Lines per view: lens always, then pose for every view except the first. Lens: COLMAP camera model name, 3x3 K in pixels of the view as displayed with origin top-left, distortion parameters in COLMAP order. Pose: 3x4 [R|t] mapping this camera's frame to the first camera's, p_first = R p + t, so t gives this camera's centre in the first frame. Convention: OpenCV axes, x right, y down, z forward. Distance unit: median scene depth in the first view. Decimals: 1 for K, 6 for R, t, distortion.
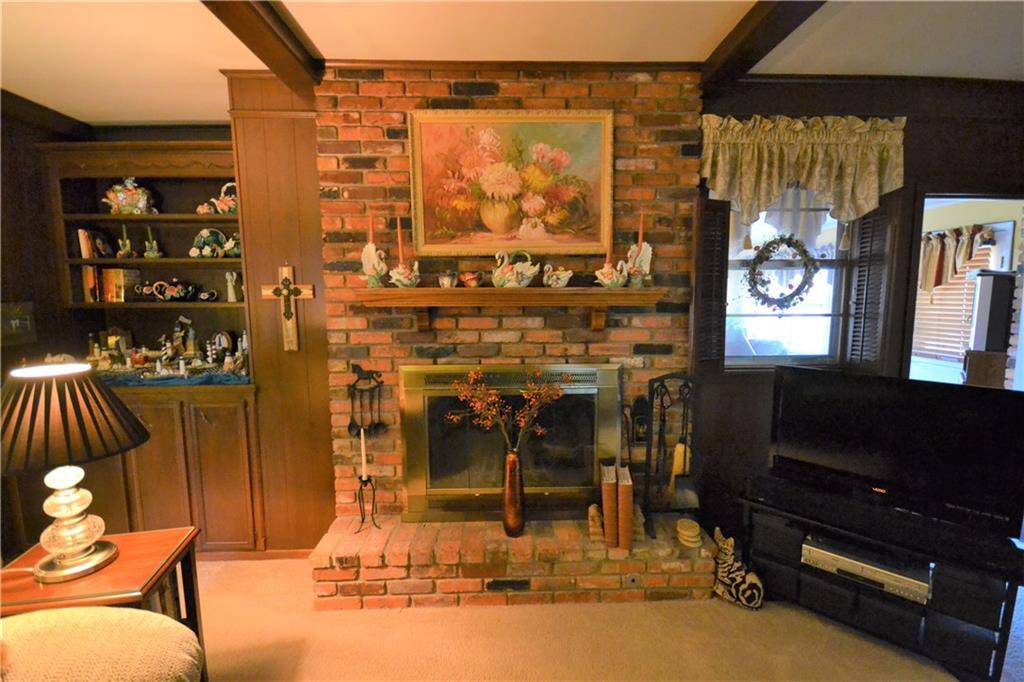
lens RADIAL K [[456.4, 0, 513.3], [0, 456.4, 344.2], [0, 0, 1]] dist [-0.006887, -0.004770]
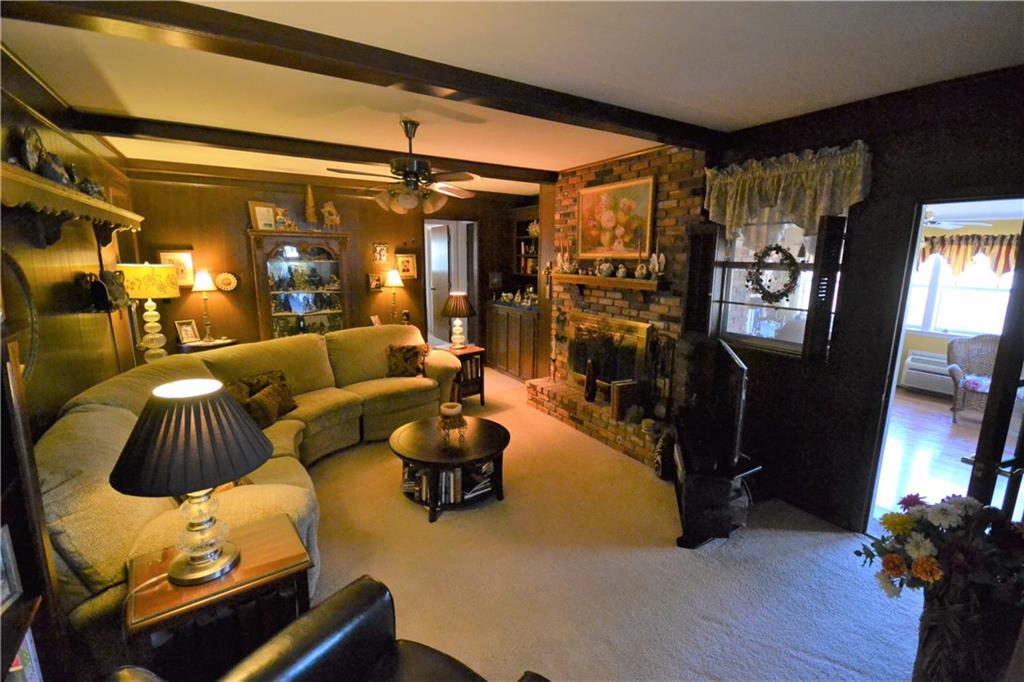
lens RADIAL K [[456.4, 0, 518.5], [0, 456.4, 345.2], [0, 0, 1]] dist [-0.006887, -0.004770]
pose [[0.492311, 0.176450, -0.852347, 1.491726], [-0.112401, 0.983926, 0.138767, -0.062584], [0.863132, 0.027488, 0.504230, -0.275232]]
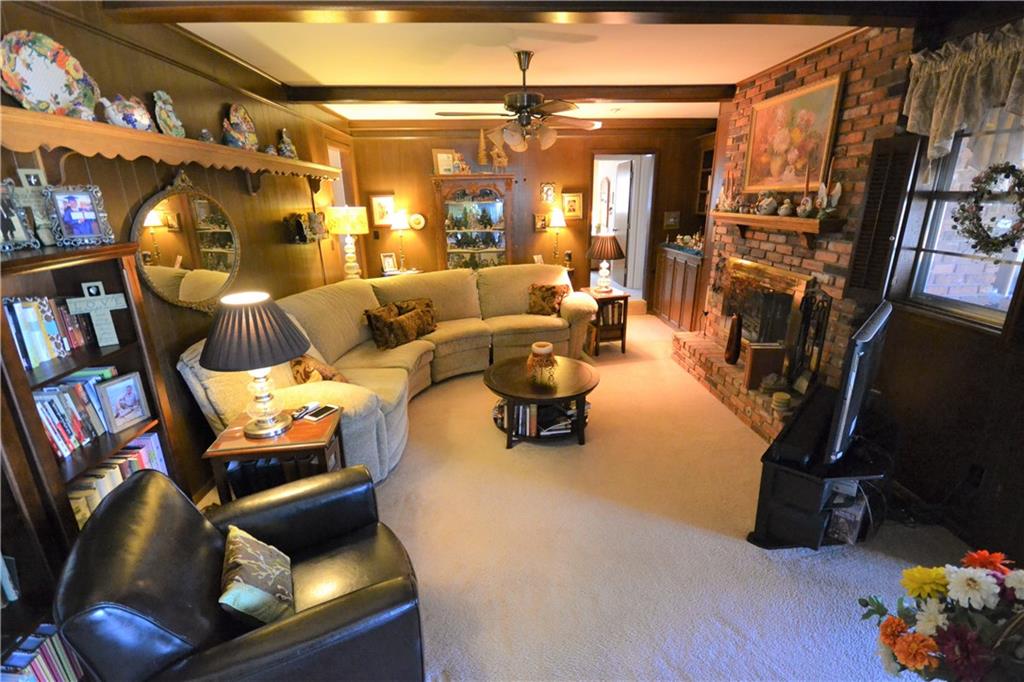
lens RADIAL K [[456.4, 0, 512.5], [0, 456.4, 348.3], [0, 0, 1]] dist [-0.006887, -0.004770]
pose [[0.014457, 0.318606, -0.947777, 1.587632], [-0.098749, 0.943697, 0.315728, -0.094724], [0.995007, 0.089027, 0.045105, 0.099633]]
